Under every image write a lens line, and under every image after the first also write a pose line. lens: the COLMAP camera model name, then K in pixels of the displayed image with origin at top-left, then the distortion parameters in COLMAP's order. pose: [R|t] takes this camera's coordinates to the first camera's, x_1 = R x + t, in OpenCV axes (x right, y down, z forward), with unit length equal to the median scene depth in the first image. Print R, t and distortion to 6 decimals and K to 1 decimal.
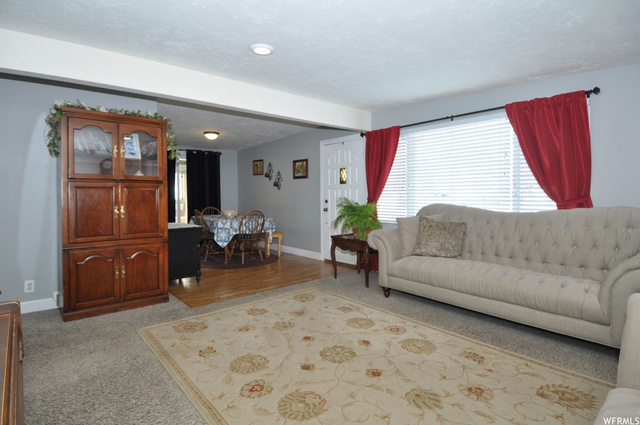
lens RADIAL K [[329.6, 0, 317.5], [0, 329.6, 193.4], [0, 0, 1]] dist [0.033631, -0.000472]
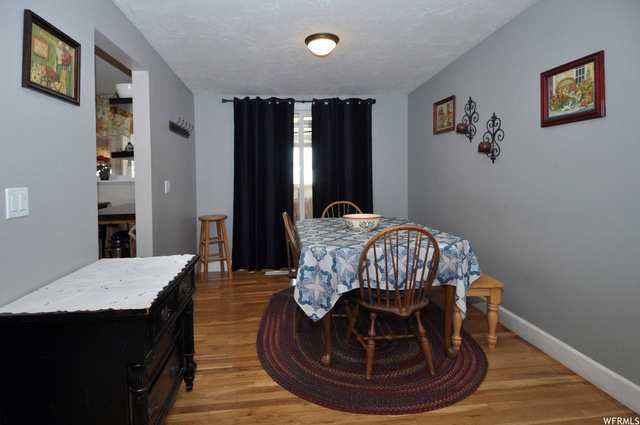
lens RADIAL K [[329.6, 0, 317.5], [0, 329.6, 193.4], [0, 0, 1]] dist [0.033631, -0.000472]
pose [[0.807216, 0.010970, -0.590154, -0.055815], [0.019613, 0.998777, 0.045392, 0.003430], [0.589930, -0.048215, 0.806013, 0.587207]]
